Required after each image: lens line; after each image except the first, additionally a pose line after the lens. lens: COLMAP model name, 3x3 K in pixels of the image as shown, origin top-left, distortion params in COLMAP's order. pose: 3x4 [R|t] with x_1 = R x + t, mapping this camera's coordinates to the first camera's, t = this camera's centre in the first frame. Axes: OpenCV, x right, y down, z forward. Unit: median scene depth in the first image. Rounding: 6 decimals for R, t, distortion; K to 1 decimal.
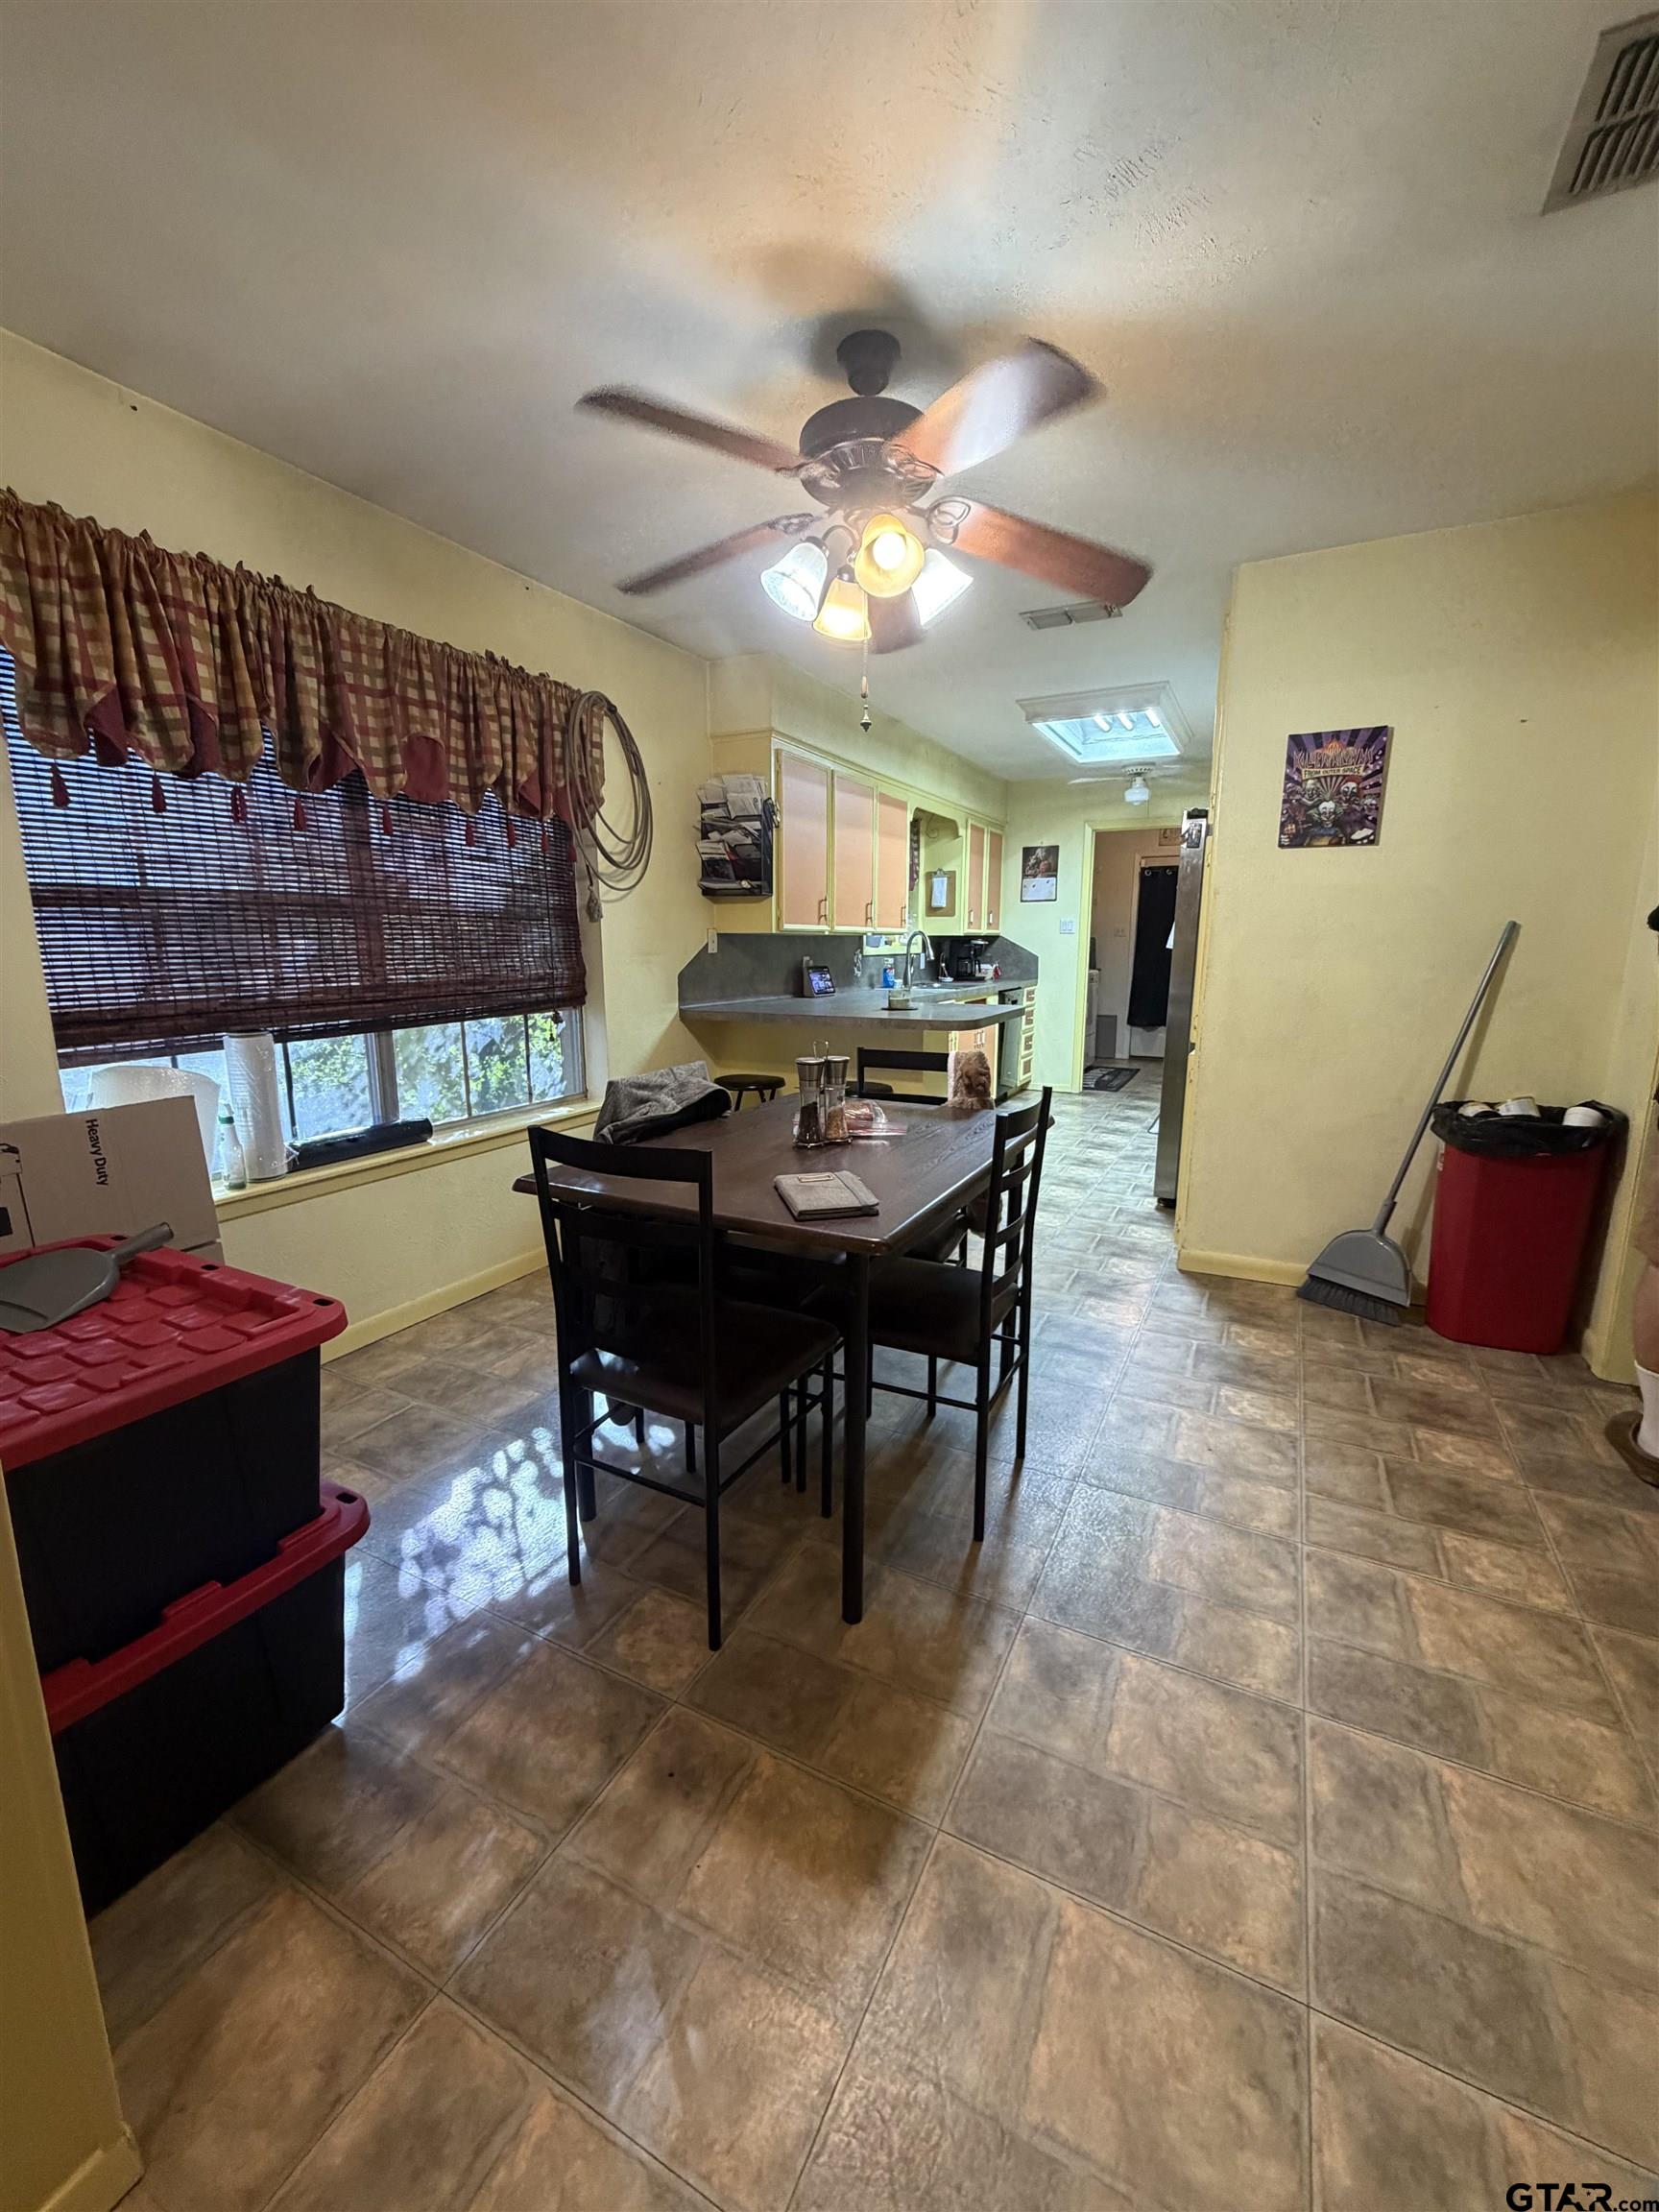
lens RADIAL K [[883.8, 0, 818.3], [0, 883.8, 1112.2], [0, 0, 1]] dist [-0.003183, -0.000052]
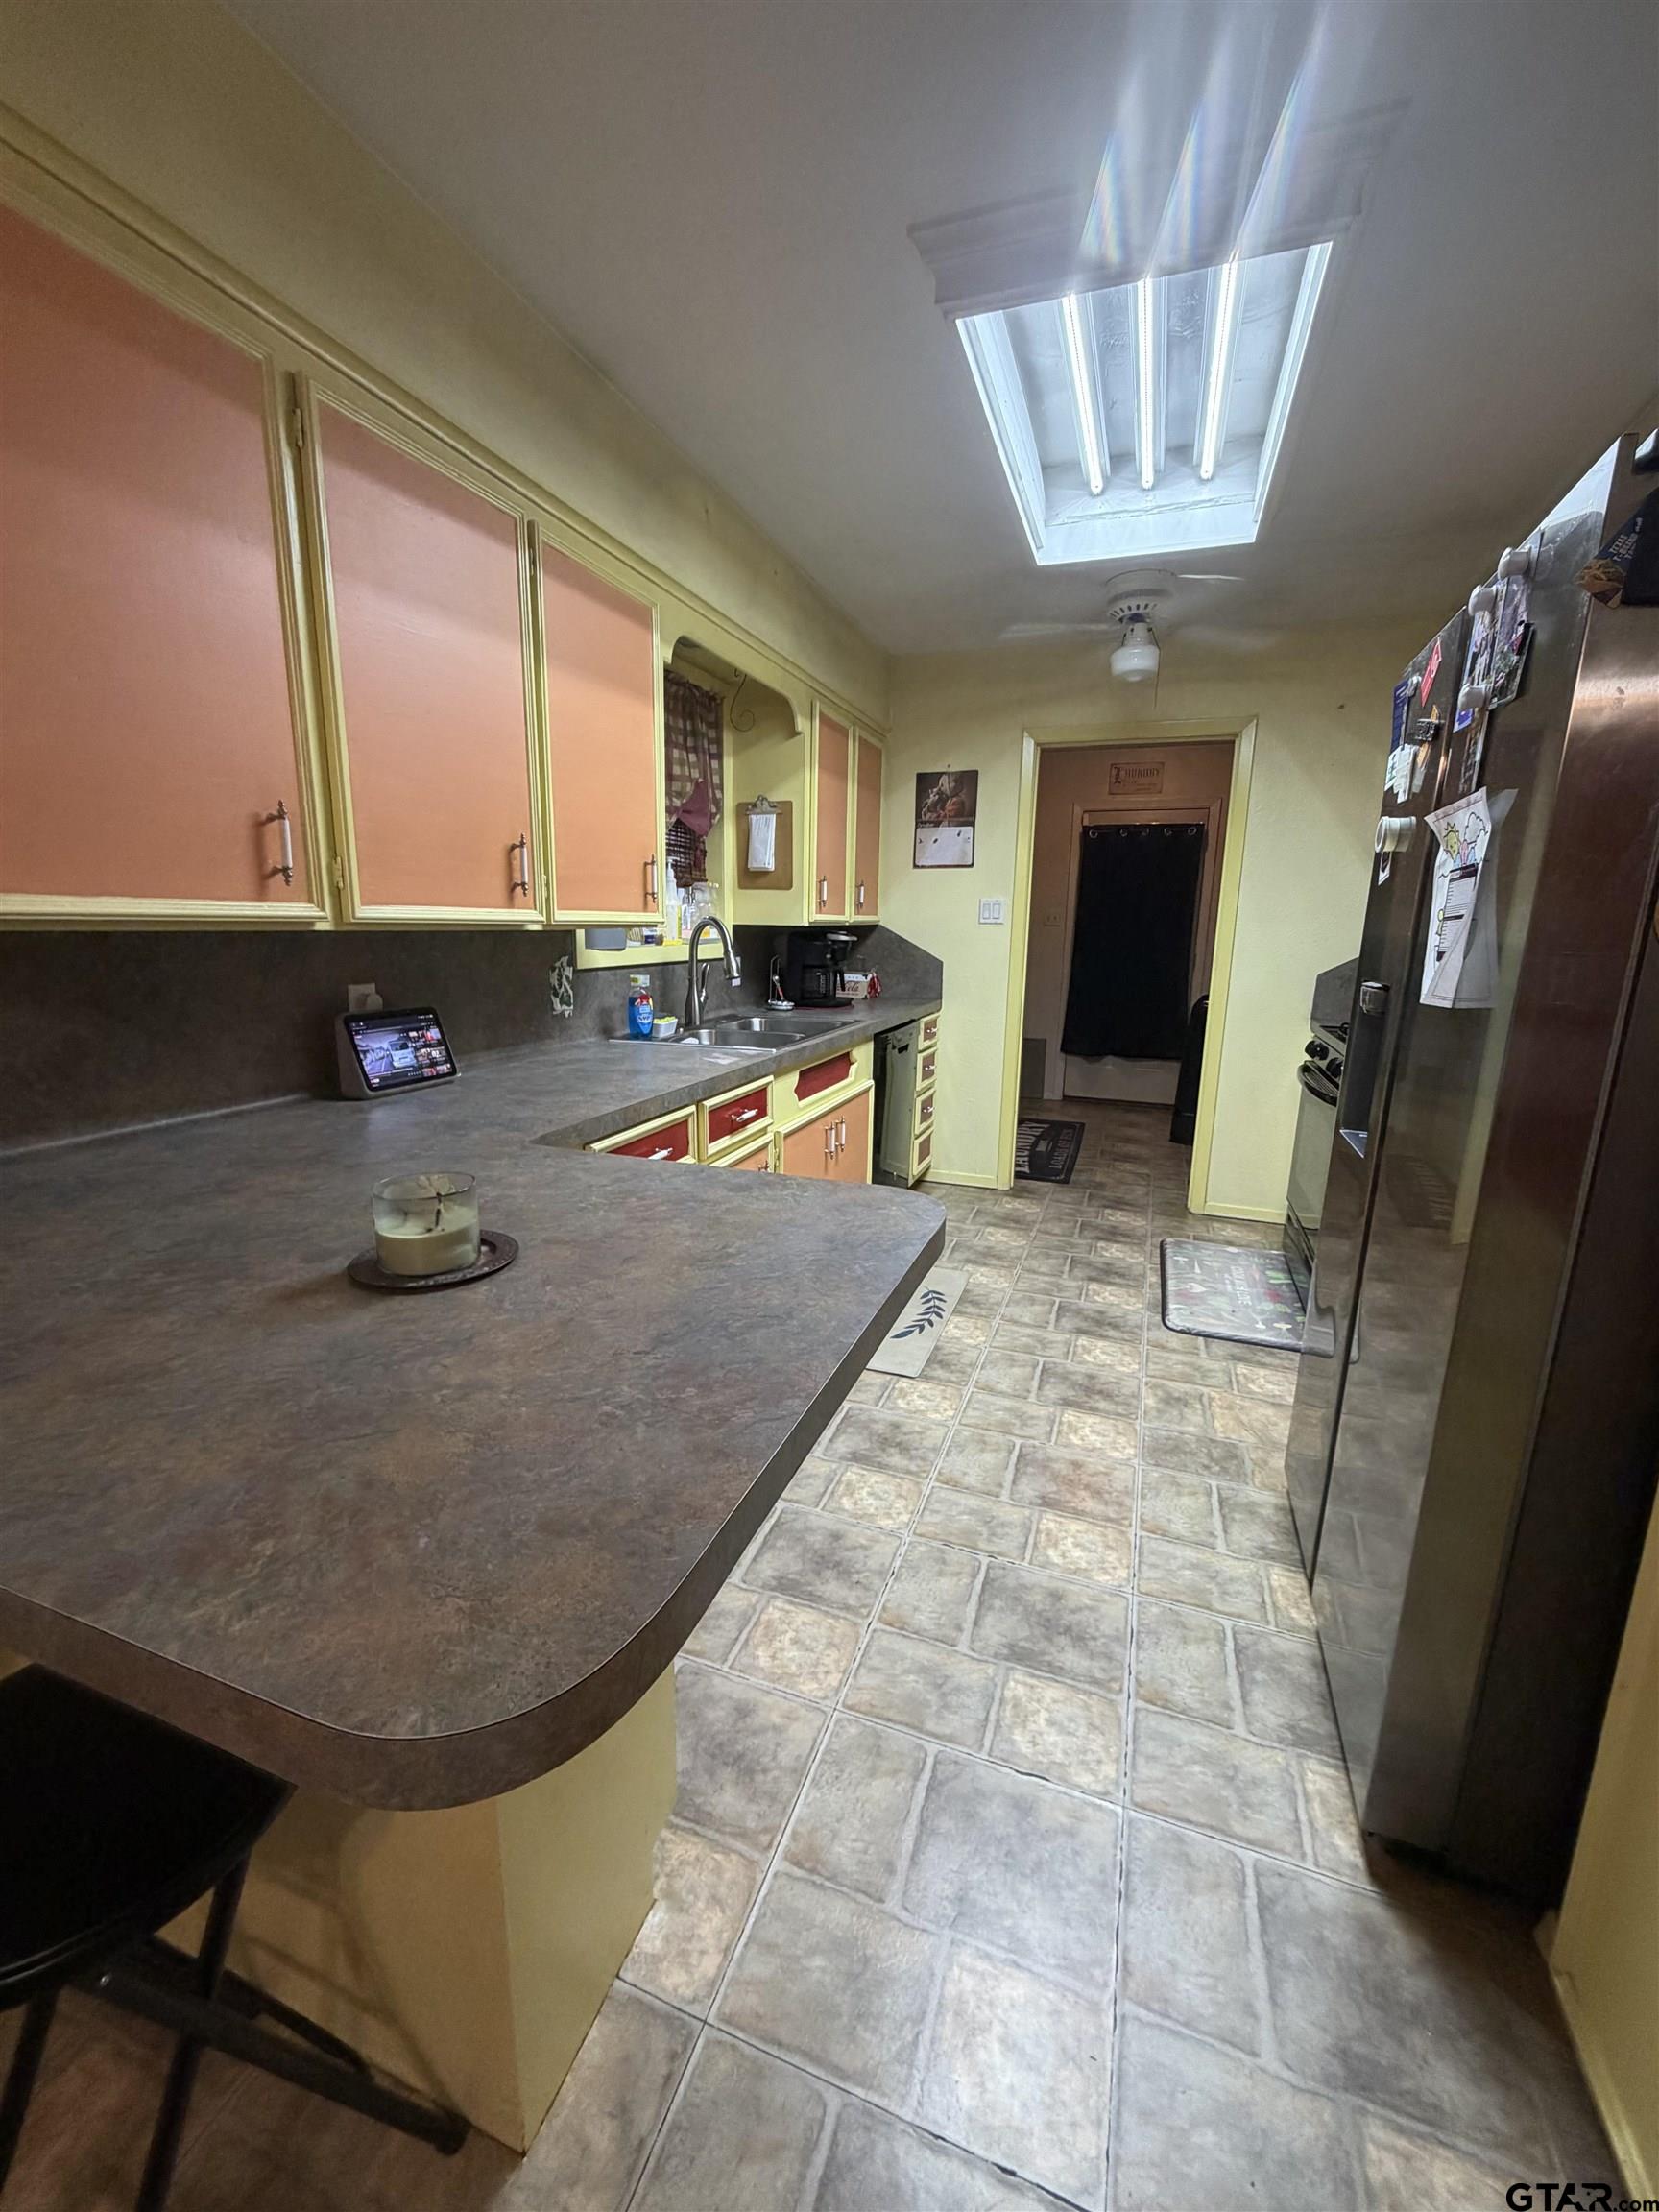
lens RADIAL K [[883.8, 0, 828.9], [0, 883.8, 1105.3], [0, 0, 1]] dist [-0.003183, -0.000052]
pose [[0.990833, -0.008996, 0.134789, 0.324421], [0.006459, 0.999794, 0.019250, -0.320420], [-0.134934, -0.018203, 0.990687, 1.471314]]
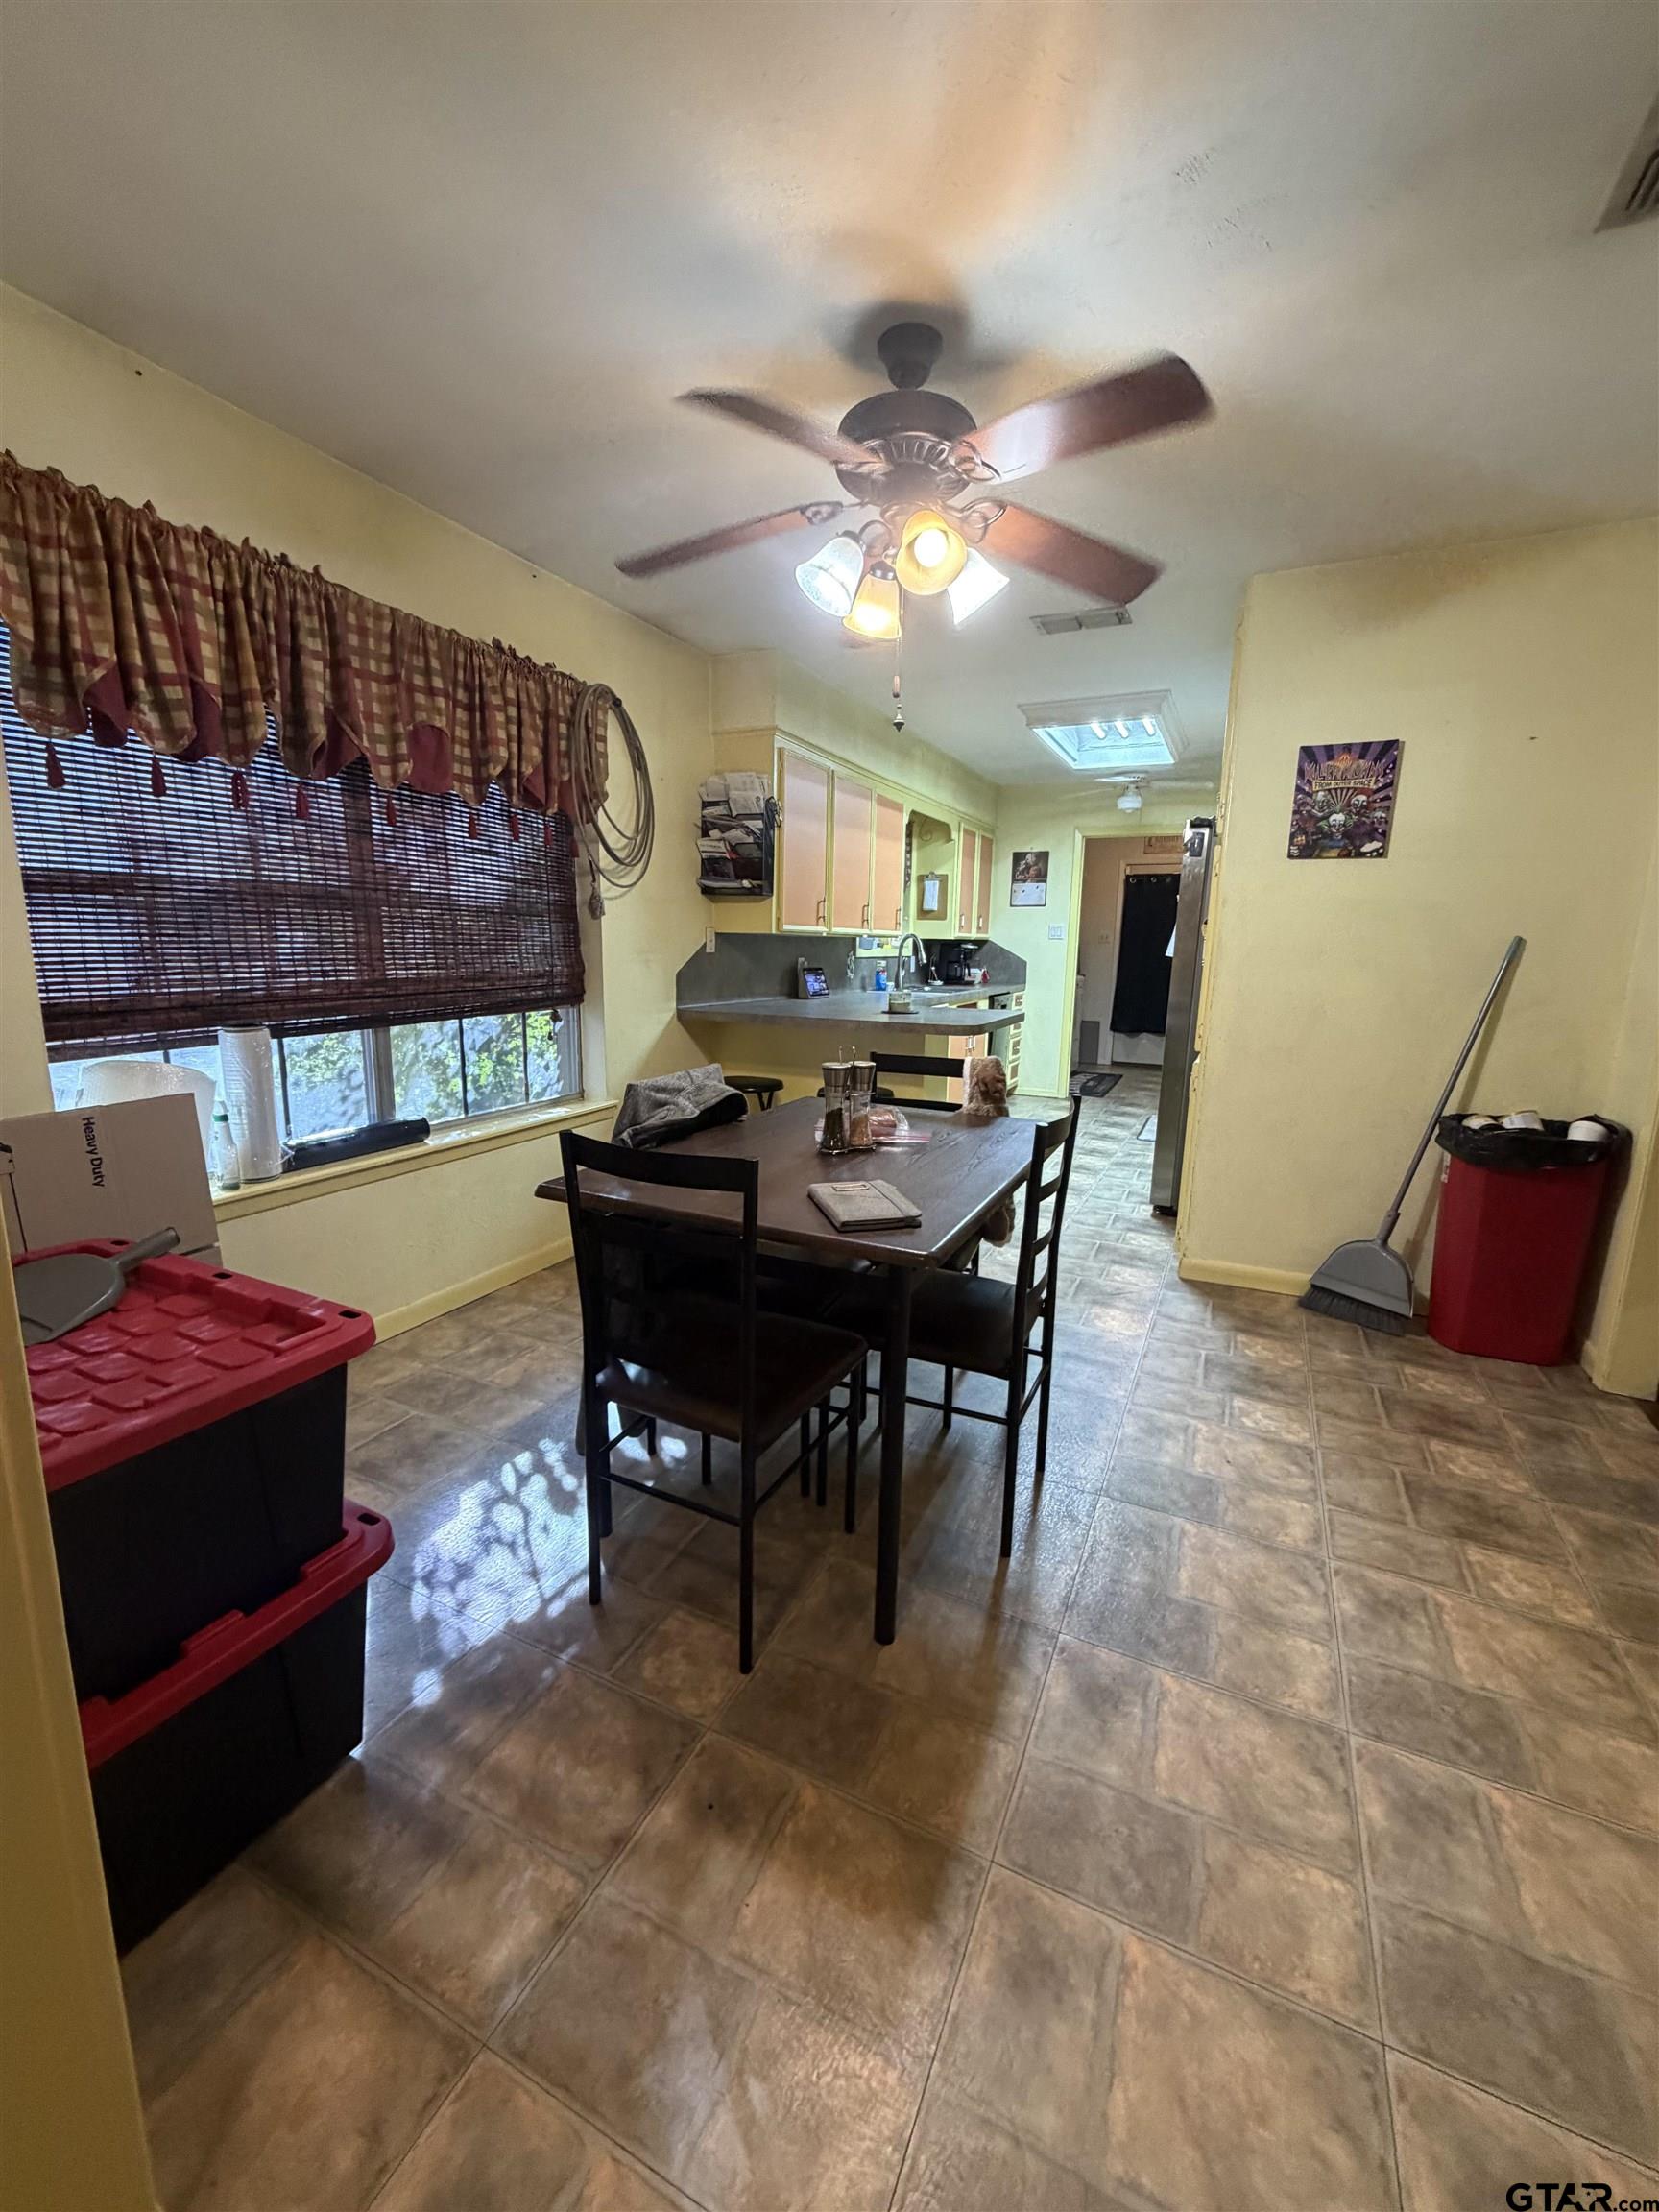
lens RADIAL K [[883.8, 0, 817.8], [0, 883.8, 1112.2], [0, 0, 1]] dist [-0.003183, -0.000052]
pose [[0.999433, 0.012647, 0.031215, -0.058355], [-0.012625, 0.999920, -0.000877, -0.005580], [-0.031224, 0.000482, 0.999512, 0.021284]]
